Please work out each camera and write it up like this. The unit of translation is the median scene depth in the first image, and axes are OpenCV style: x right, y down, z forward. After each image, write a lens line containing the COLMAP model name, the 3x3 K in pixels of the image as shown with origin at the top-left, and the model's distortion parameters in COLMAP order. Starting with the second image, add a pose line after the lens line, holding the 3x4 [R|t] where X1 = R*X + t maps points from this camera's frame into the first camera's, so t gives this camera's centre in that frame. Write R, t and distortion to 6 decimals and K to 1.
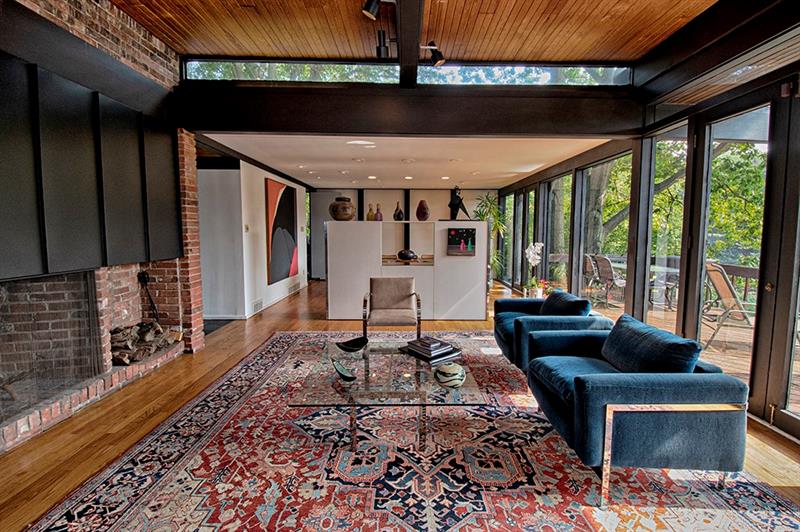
lens RADIAL K [[347.5, 0, 409.5], [0, 347.5, 258.0], [0, 0, 1]] dist [0.003580, -0.015223]
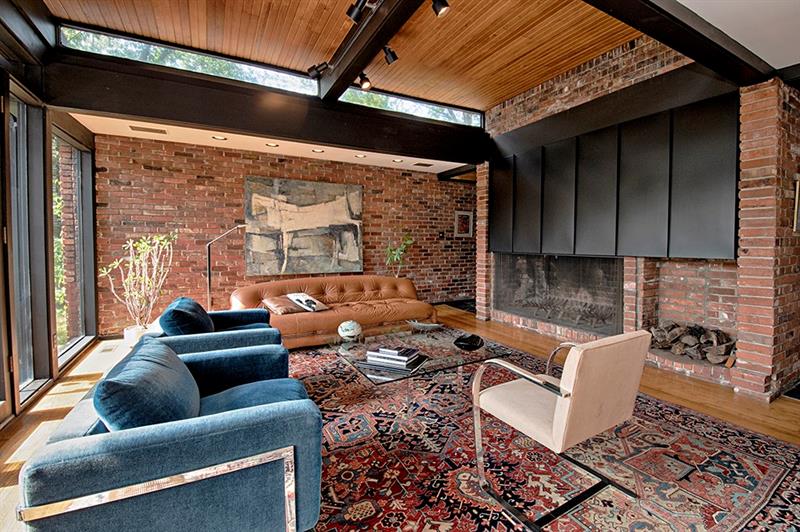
lens RADIAL K [[347.5, 0, 409.5], [0, 347.5, 258.0], [0, 0, 1]] dist [0.003580, -0.015223]
pose [[-0.875256, 0.019559, -0.483265, 0.426586], [-0.037194, 0.993501, 0.107573, -0.077415], [0.482228, 0.112128, -0.868840, 1.711663]]
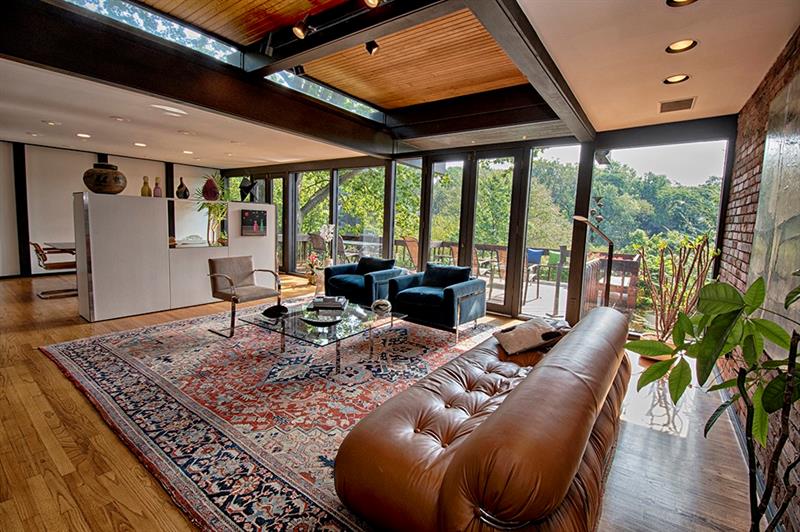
lens RADIAL K [[347.5, 0, 409.5], [0, 347.5, 258.0], [0, 0, 1]] dist [0.003580, -0.015223]
pose [[0.579199, -0.066393, 0.812478, -0.825171], [0.023674, 0.997627, 0.064647, 0.007121], [-0.814843, -0.018209, 0.579396, -0.024551]]
